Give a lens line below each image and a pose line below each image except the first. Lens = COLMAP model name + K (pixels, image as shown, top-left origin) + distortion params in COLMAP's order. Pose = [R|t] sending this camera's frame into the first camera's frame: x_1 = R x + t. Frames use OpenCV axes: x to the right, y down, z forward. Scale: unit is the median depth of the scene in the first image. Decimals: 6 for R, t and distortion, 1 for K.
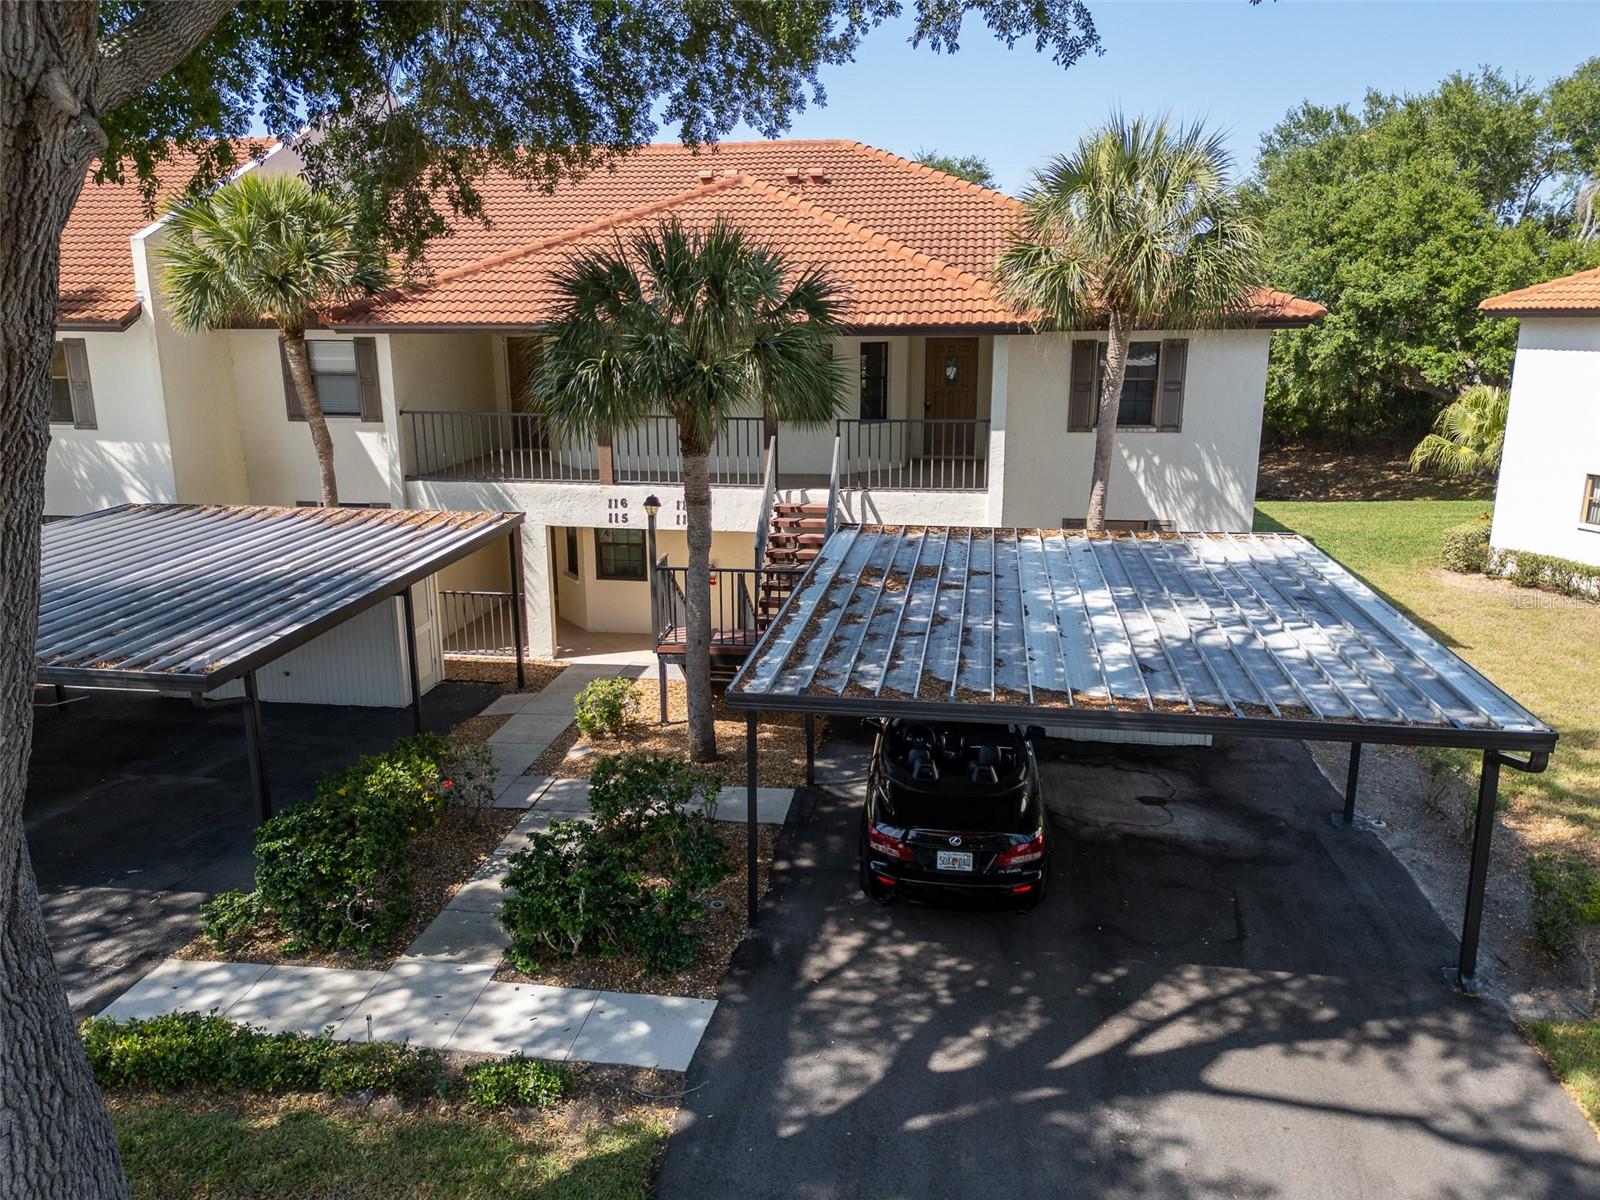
lens RADIAL K [[1156.5, 0, 800.0], [0, 1156.5, 600.0], [0, 0, 1]] dist [0.075694, -0.076109]
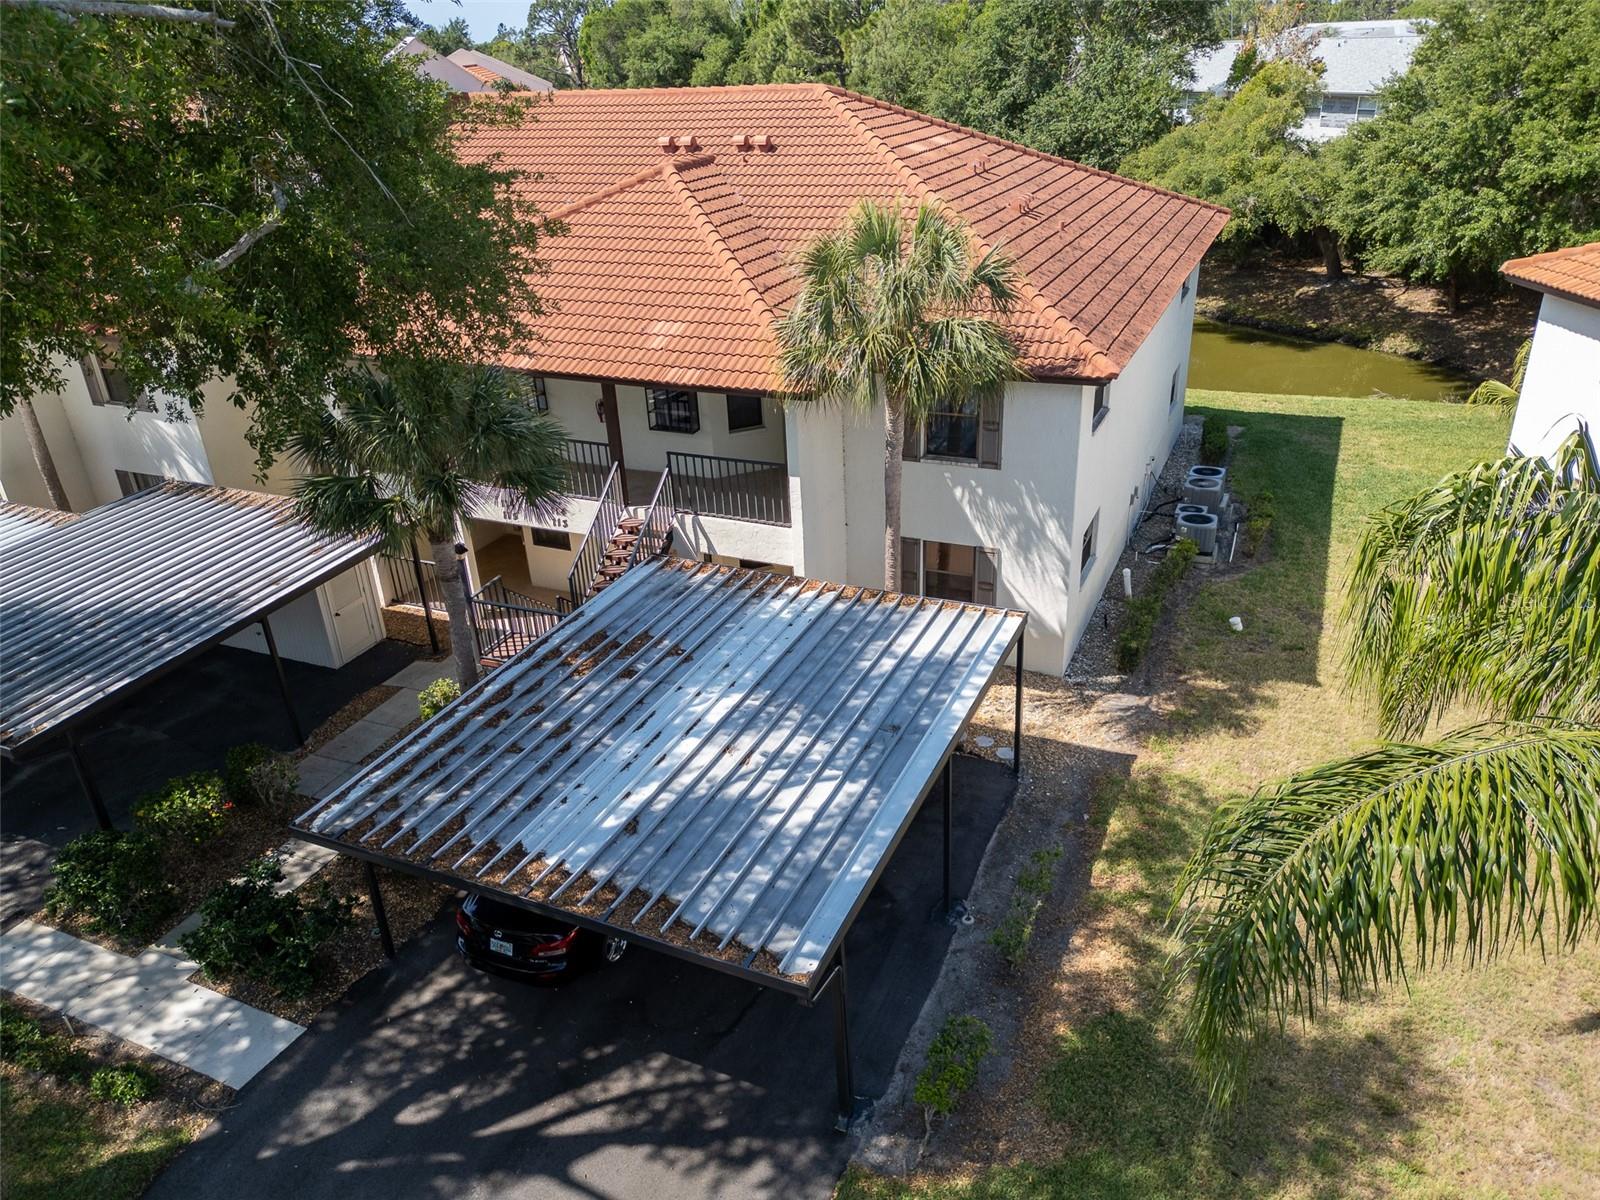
lens RADIAL K [[1121.0, 0, 800.0], [0, 1121.0, 600.0], [0, 0, 1]] dist [0.065270, -0.063066]
pose [[0.961339, 0.086230, -0.261520, 0.761695], [-0.025859, 0.973778, 0.226026, -0.449357], [0.274152, -0.210525, 0.938360, -0.001743]]
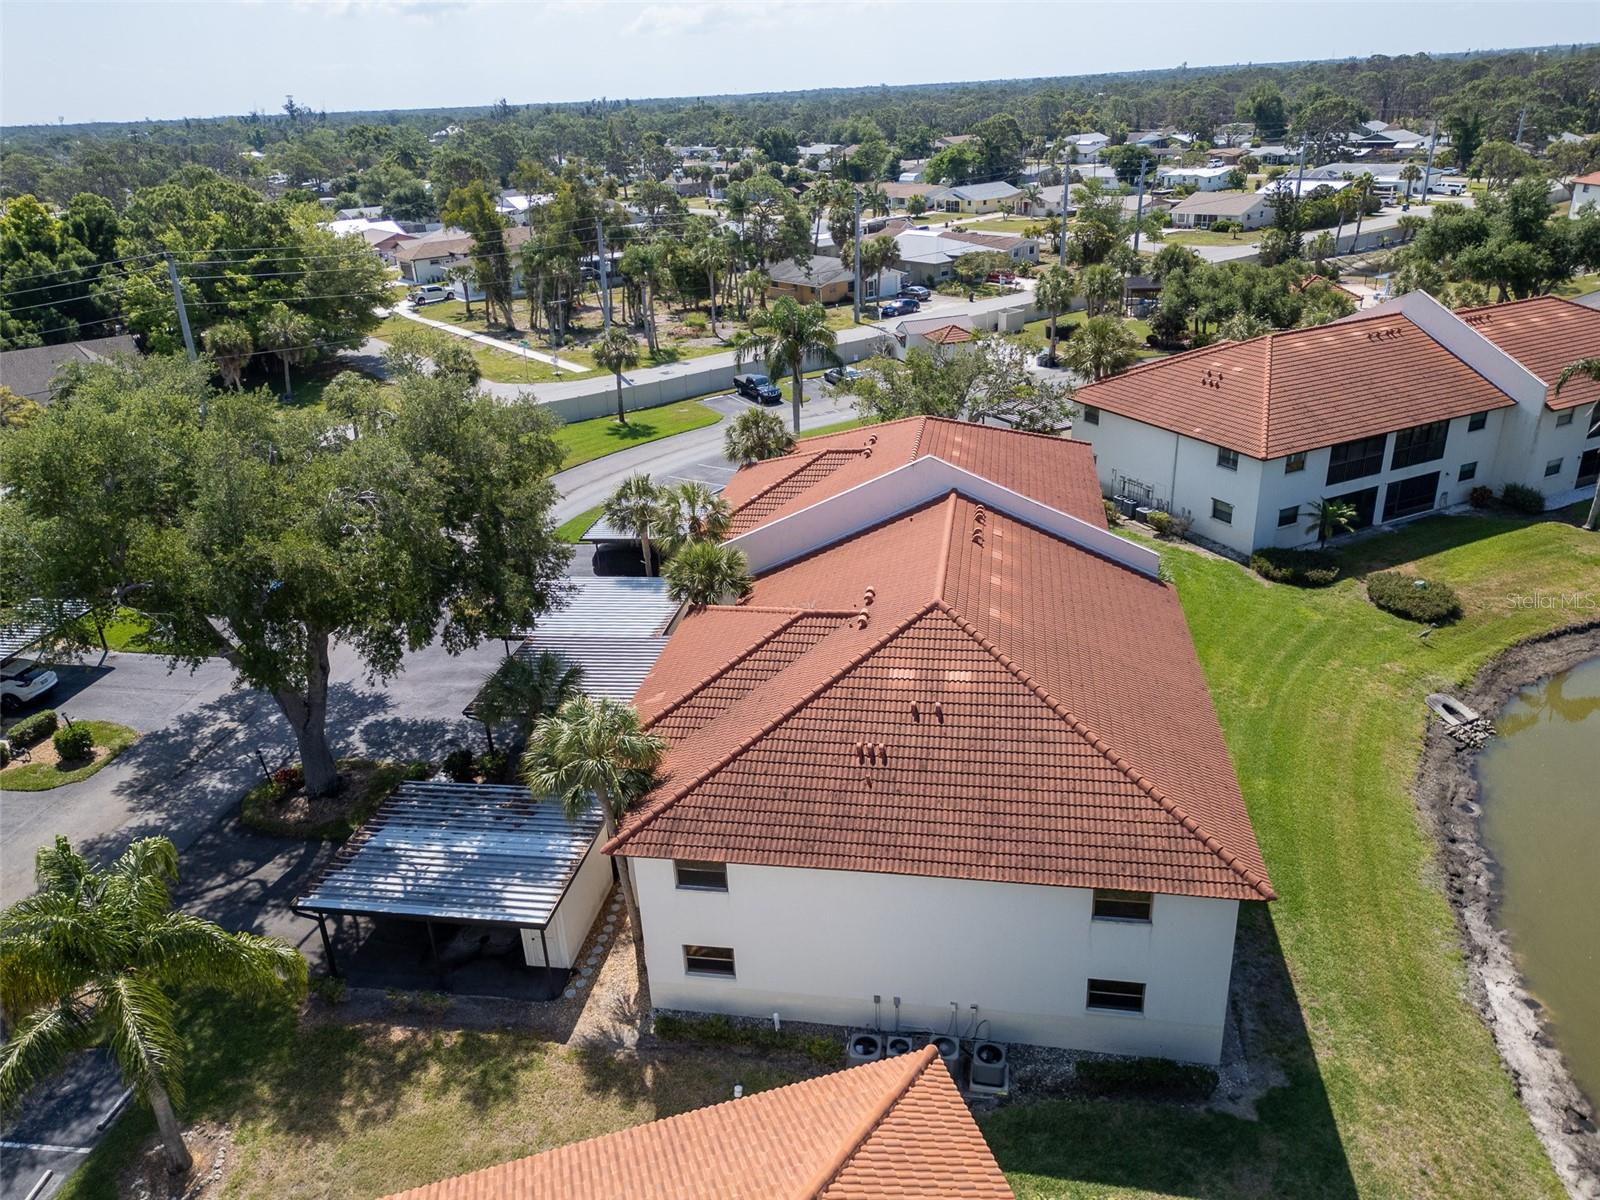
lens RADIAL K [[1121.0, 0, 800.0], [0, 1121.0, 600.0], [0, 0, 1]] dist [0.065270, -0.063066]
pose [[-0.027246, 0.420863, -0.906715, 3.062427], [-0.194604, 0.887464, 0.417775, -2.286149], [0.980503, 0.187833, 0.057722, 1.949374]]
